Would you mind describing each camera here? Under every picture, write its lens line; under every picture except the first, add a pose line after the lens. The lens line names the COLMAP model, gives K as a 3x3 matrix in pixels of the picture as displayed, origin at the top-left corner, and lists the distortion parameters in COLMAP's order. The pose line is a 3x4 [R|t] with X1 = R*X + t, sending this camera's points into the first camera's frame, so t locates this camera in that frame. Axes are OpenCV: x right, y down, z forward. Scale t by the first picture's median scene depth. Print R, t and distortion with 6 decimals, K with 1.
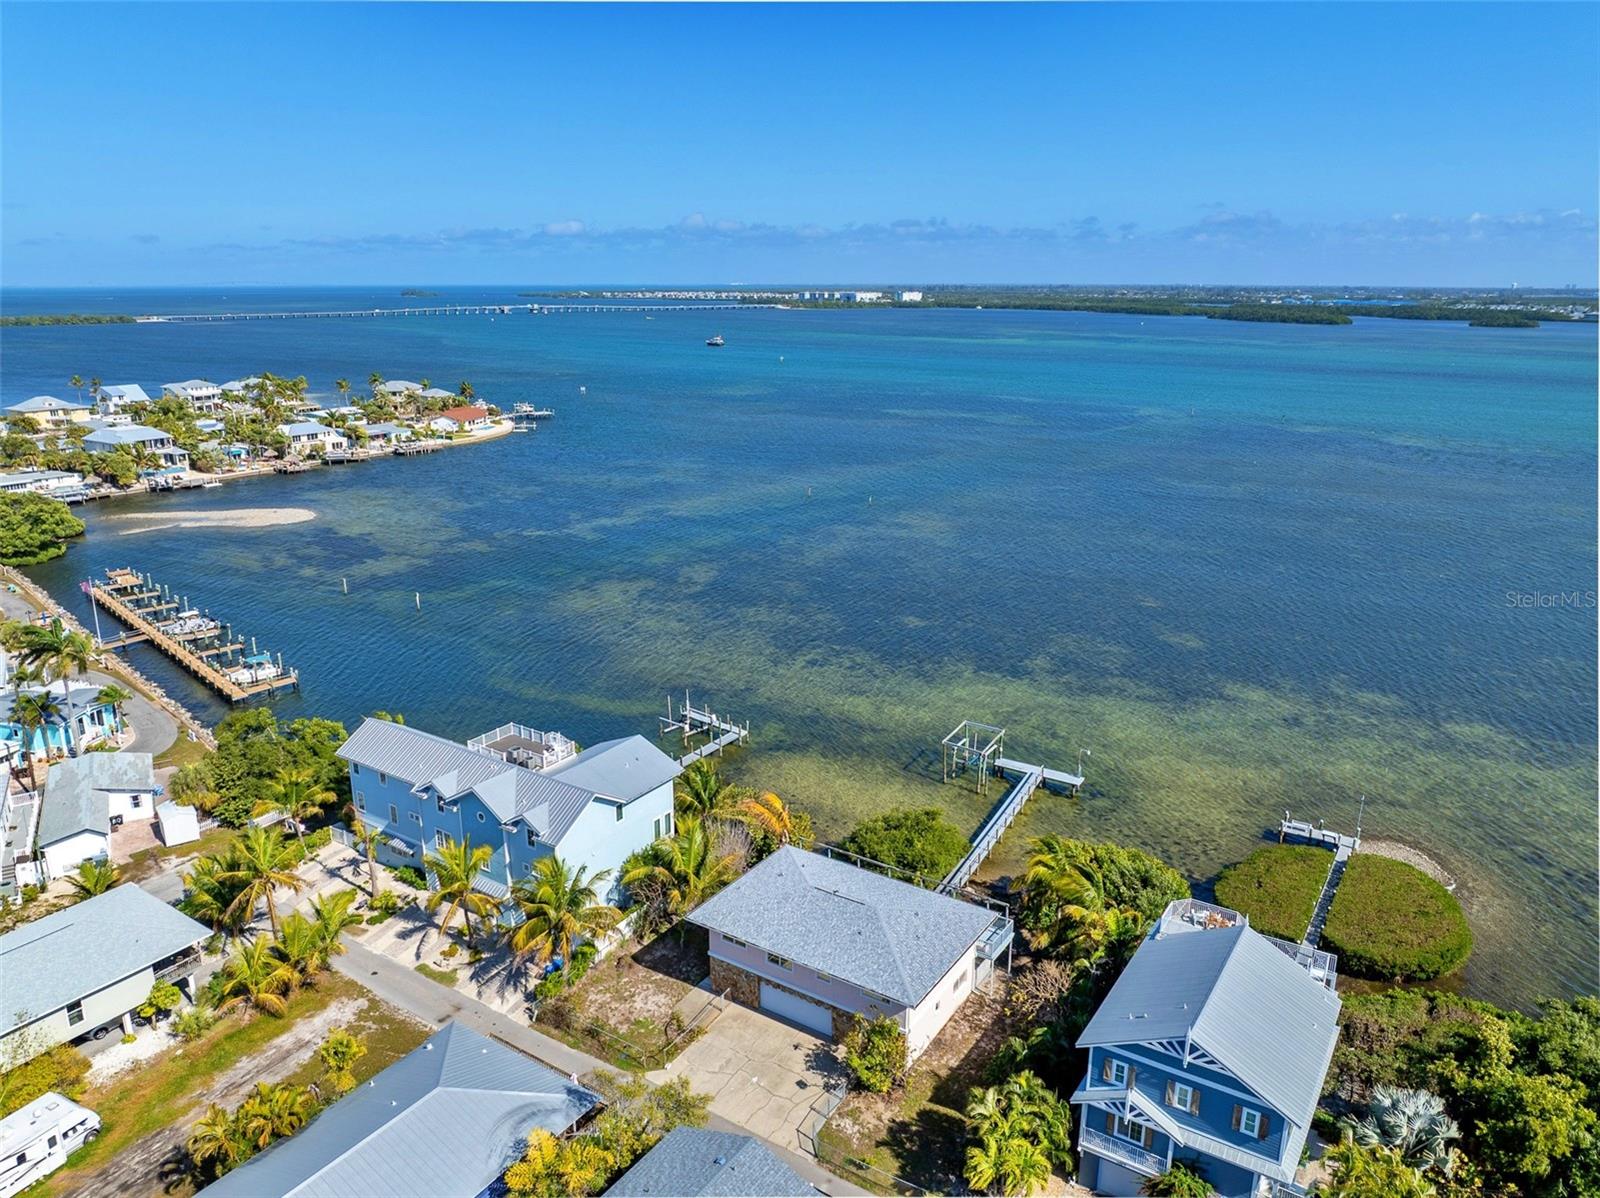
lens RADIAL K [[1134.0, 0, 800.0], [0, 1134.0, 599.0], [0, 0, 1]] dist [-0.017488, -0.004424]
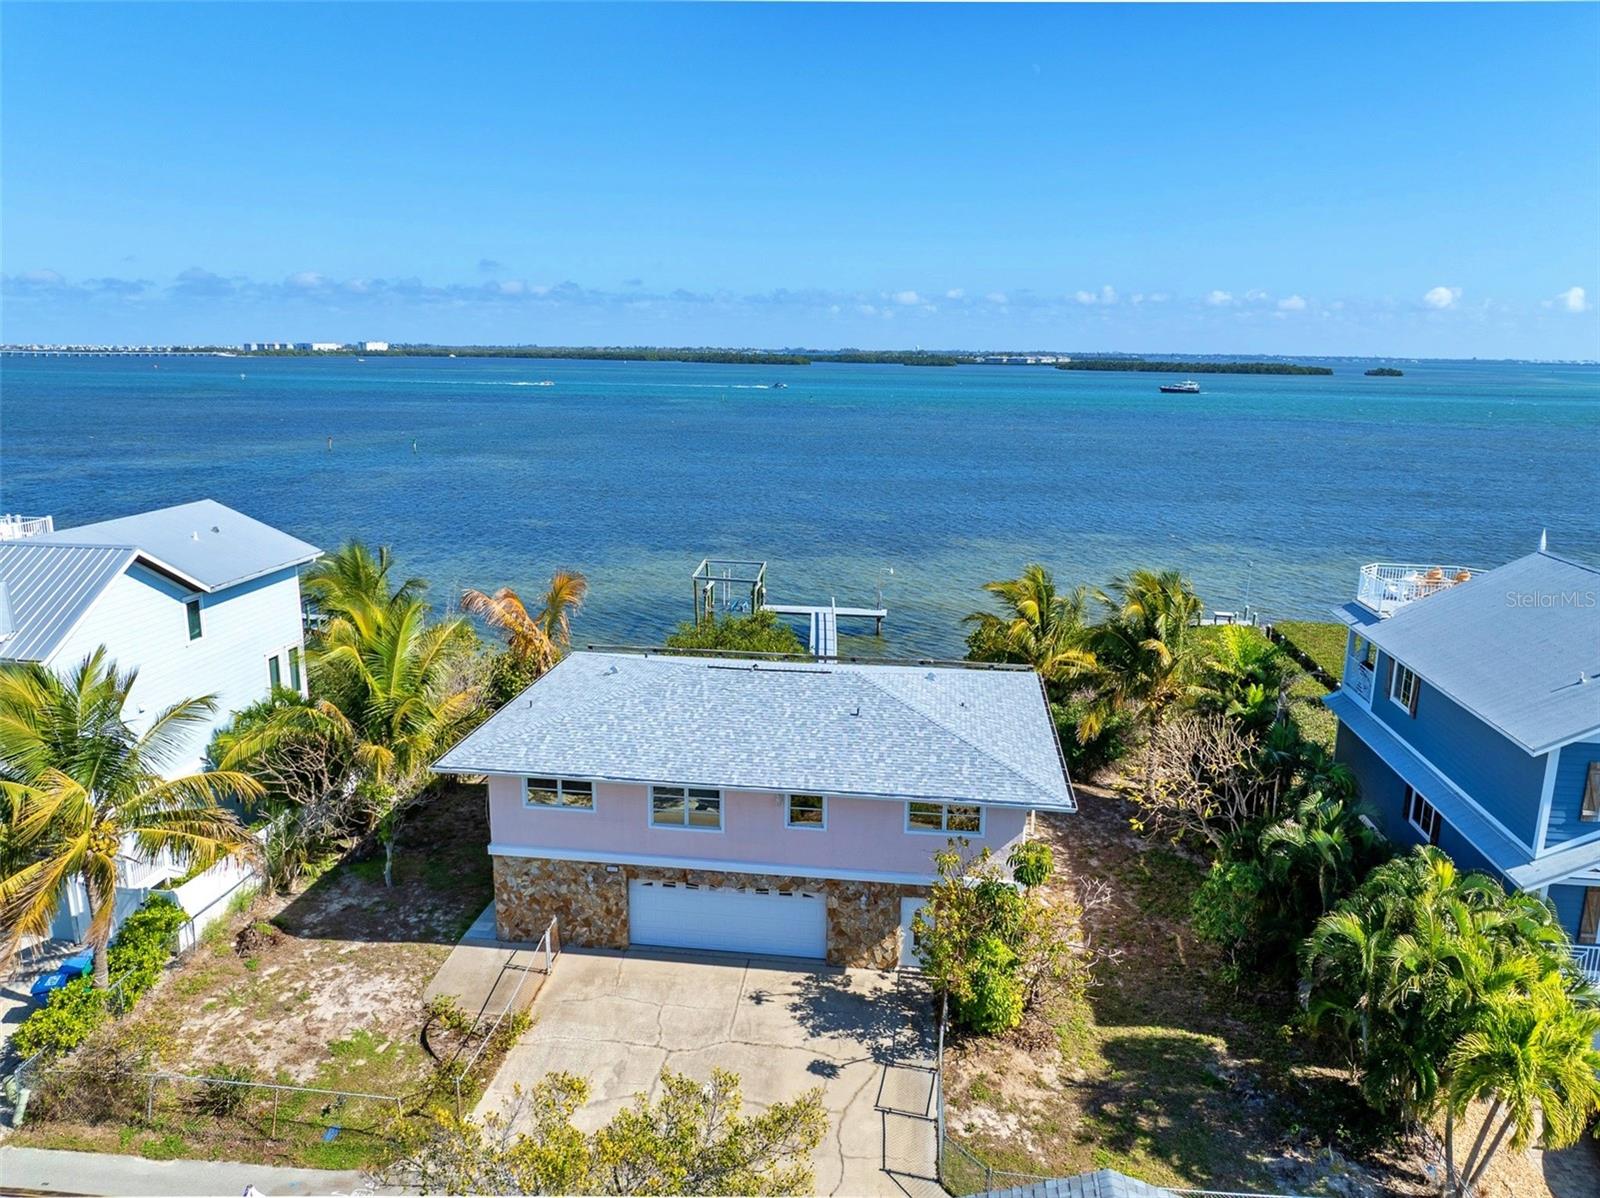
lens RADIAL K [[1134.0, 0, 800.0], [0, 1134.0, 599.0], [0, 0, 1]] dist [-0.017488, -0.004424]
pose [[0.899195, -0.088470, 0.428510, -0.148251], [0.112259, 0.993210, -0.030510, 0.242391], [-0.422901, 0.075538, 0.903022, 0.552916]]
